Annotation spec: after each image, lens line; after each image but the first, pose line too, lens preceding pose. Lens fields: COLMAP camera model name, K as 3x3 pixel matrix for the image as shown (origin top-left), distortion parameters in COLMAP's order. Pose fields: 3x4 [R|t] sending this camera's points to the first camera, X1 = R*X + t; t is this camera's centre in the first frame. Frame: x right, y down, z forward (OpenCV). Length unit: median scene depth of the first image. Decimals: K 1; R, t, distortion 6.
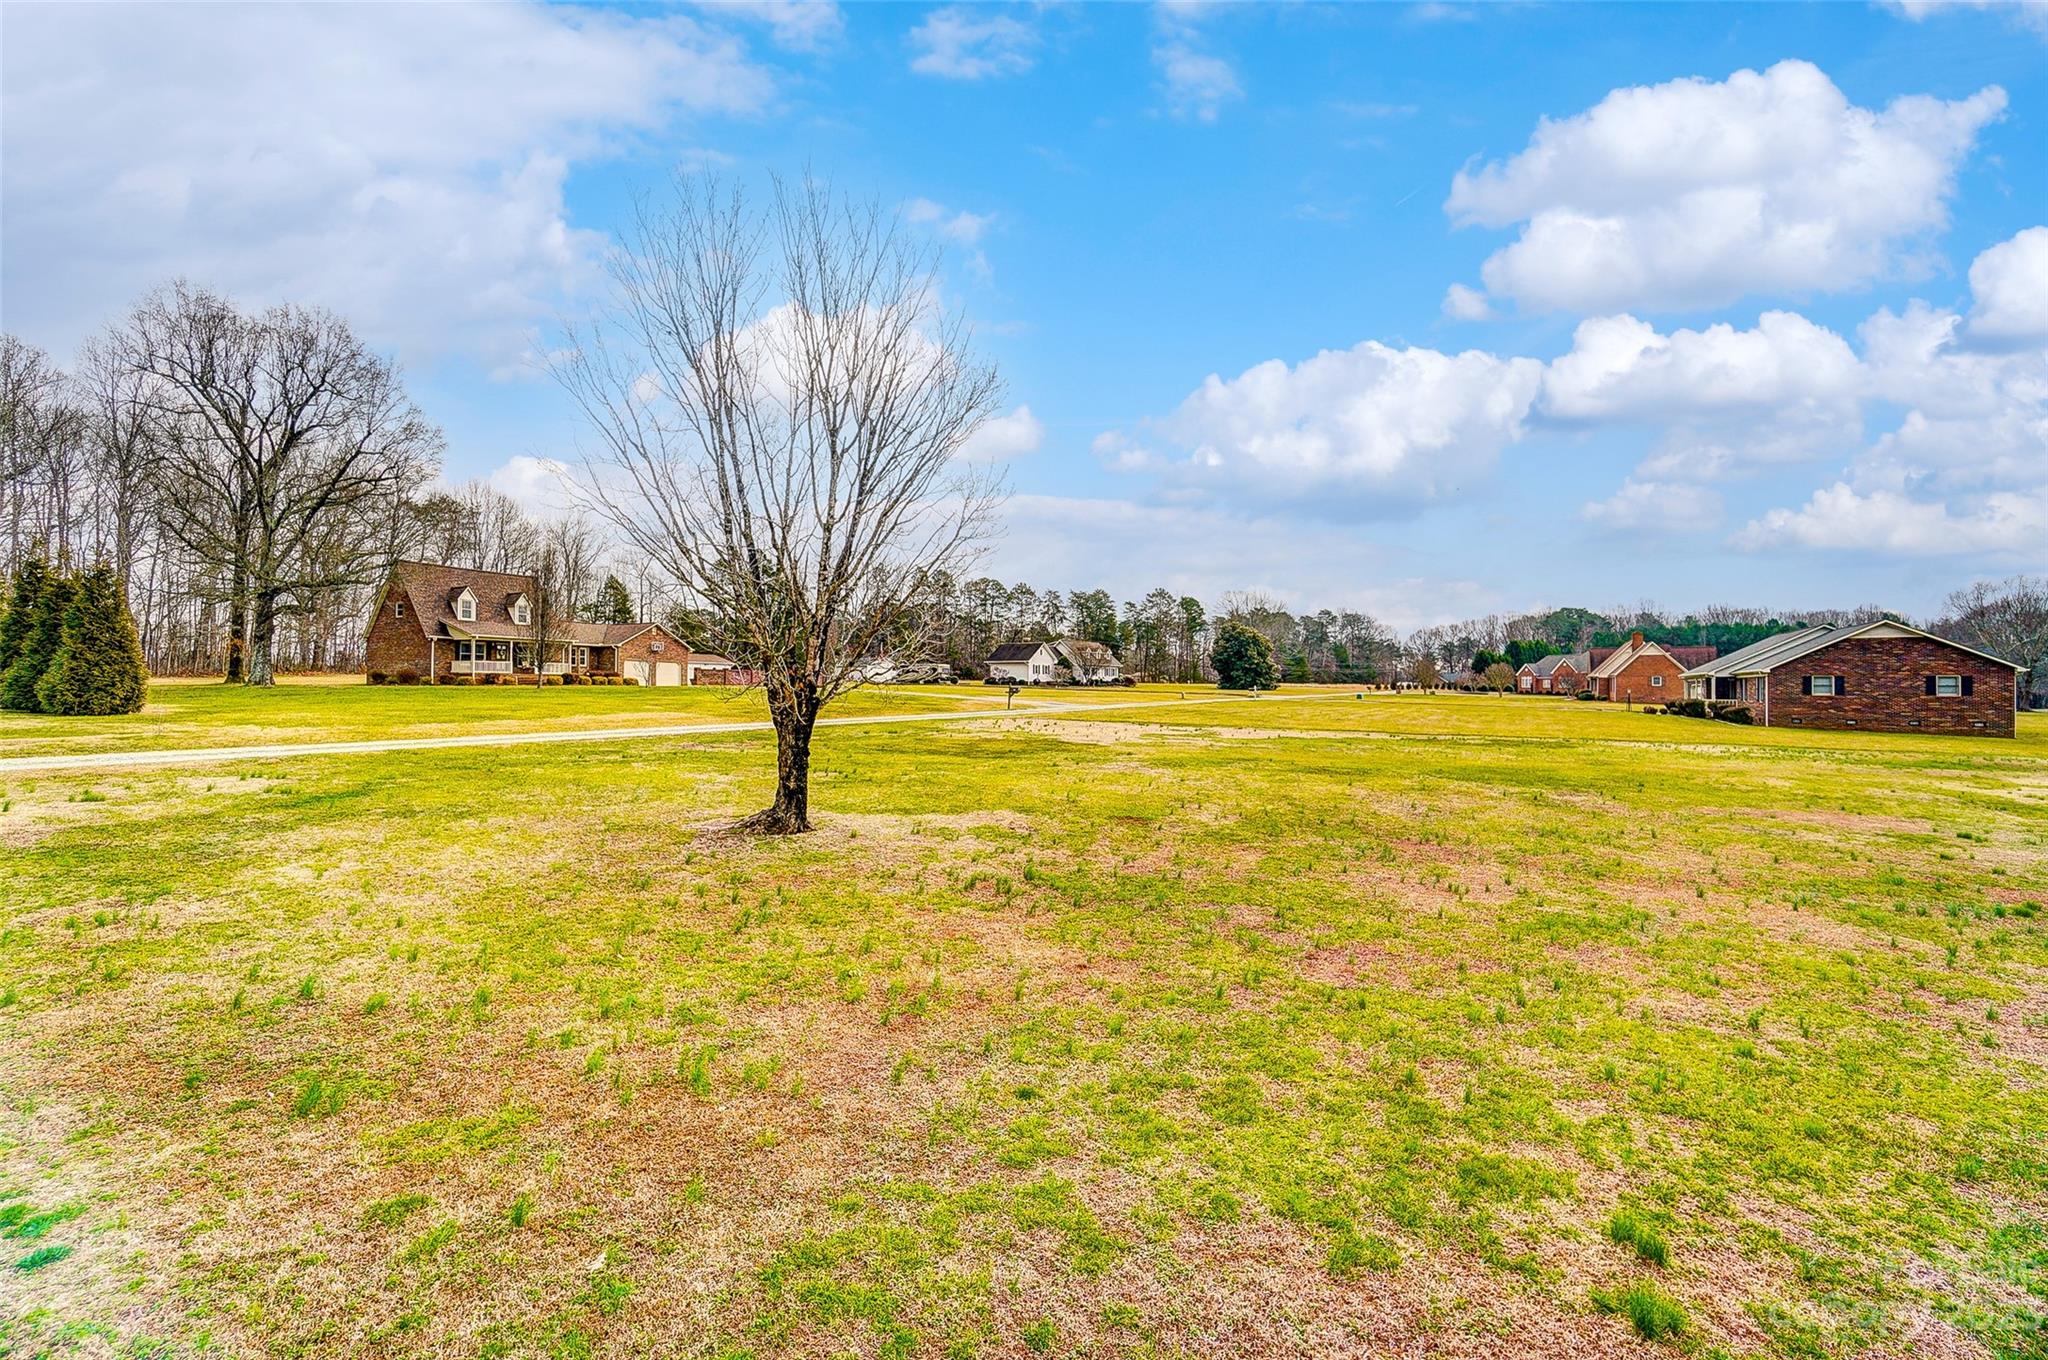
lens RADIAL K [[875.8, 0, 1030.7], [0, 875.8, 689.1], [0, 0, 1]] dist [0.000373, 0.000012]
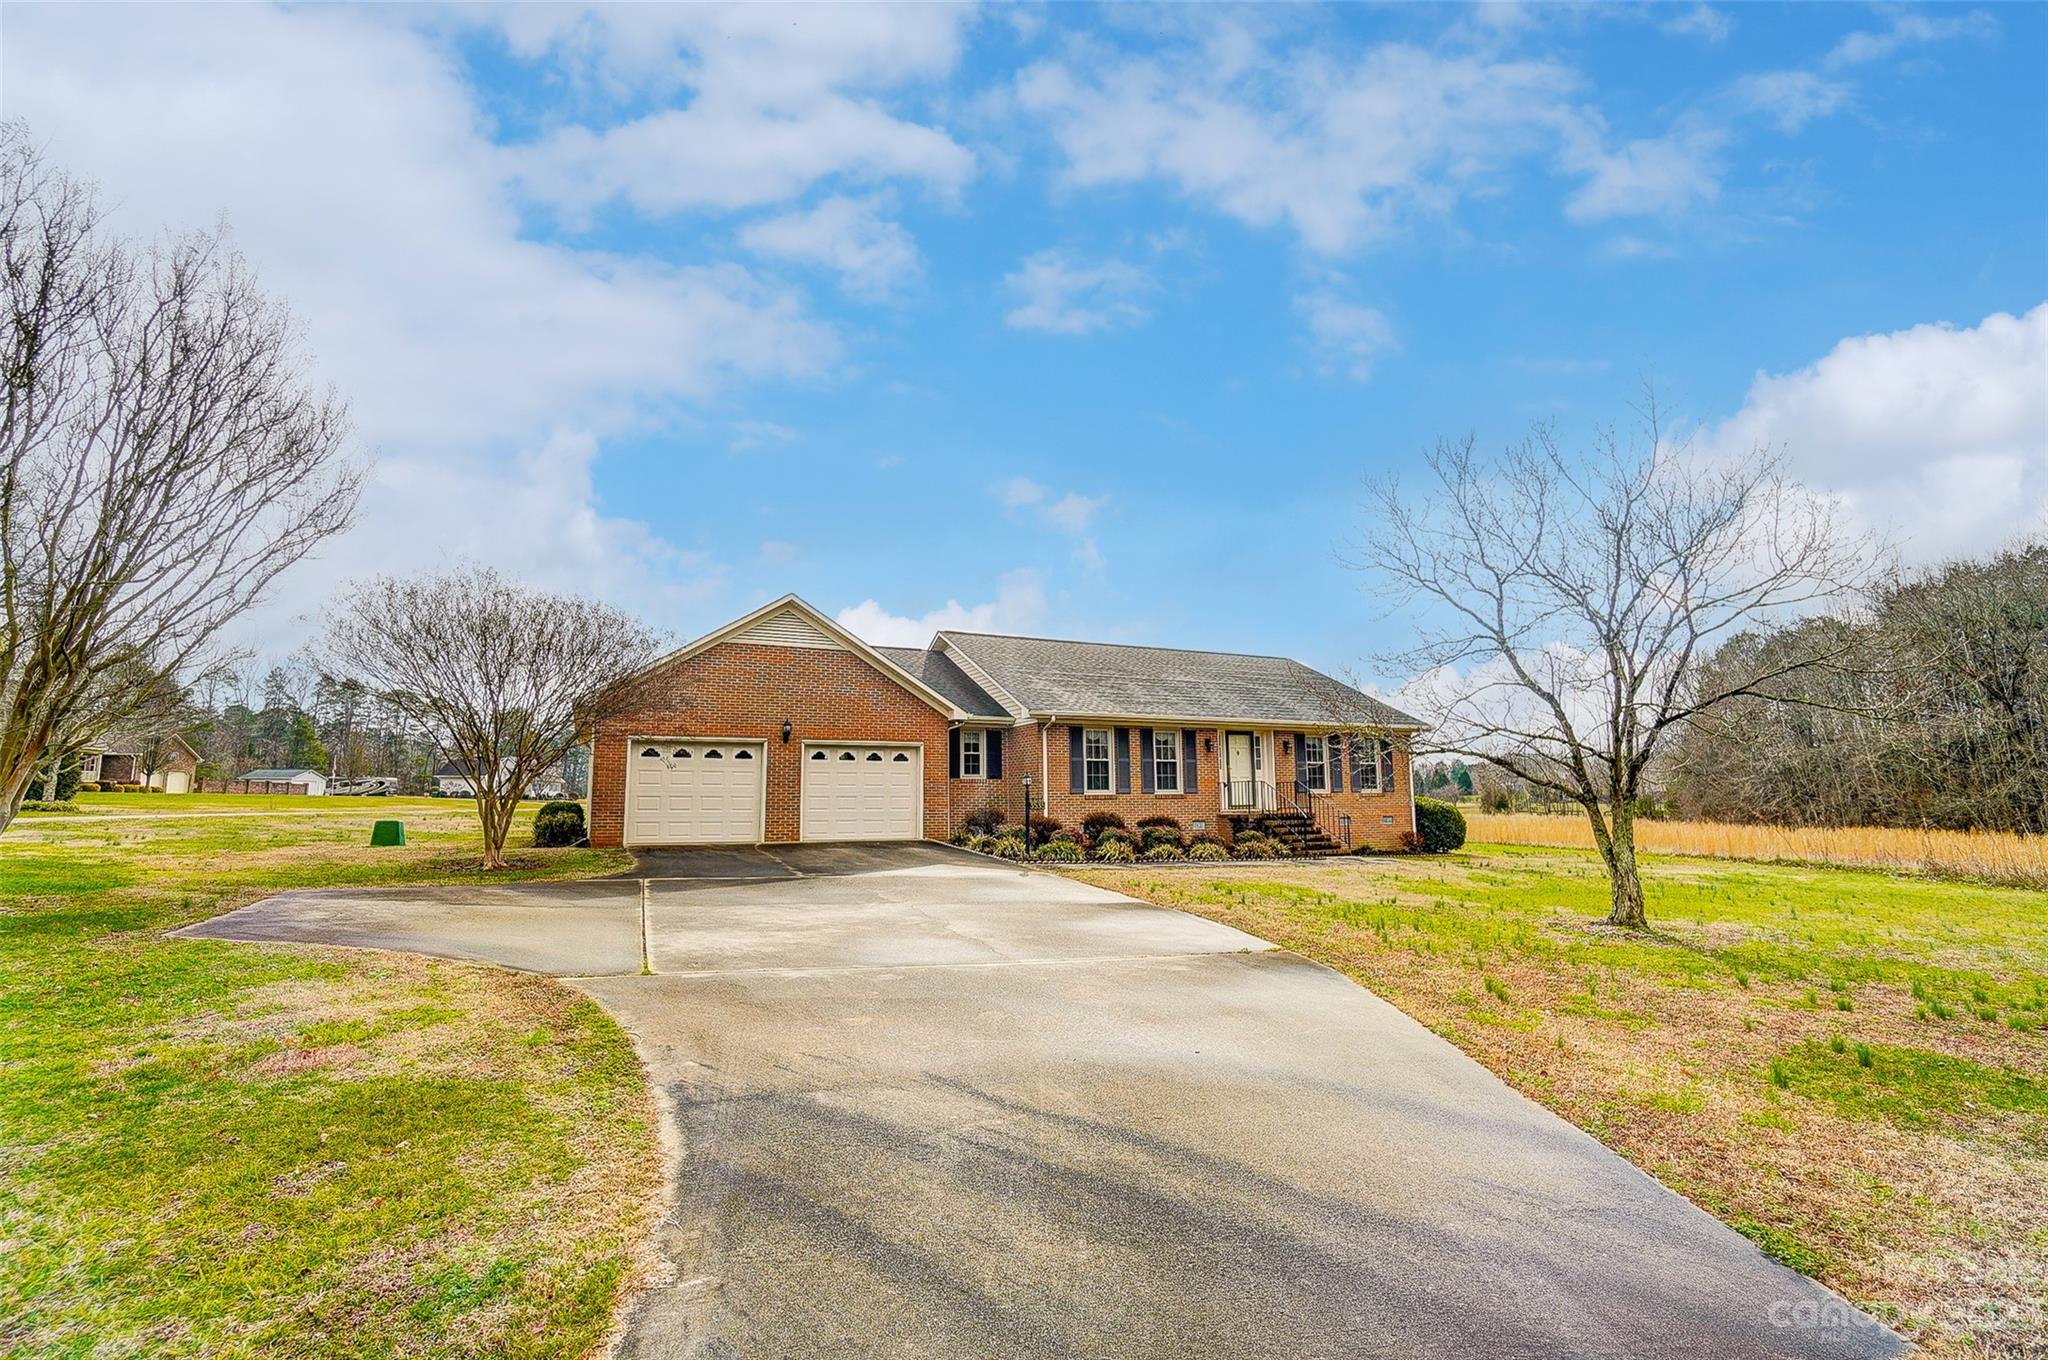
lens RADIAL K [[875.8, 0, 1030.4], [0, 875.8, 689.9], [0, 0, 1]] dist [0.000373, 0.000012]
pose [[0.999938, -0.011112, 0.000454, -0.117164], [0.011111, 0.999938, 0.000627, -0.357396], [-0.000461, -0.000622, 1.000000, 0.161484]]
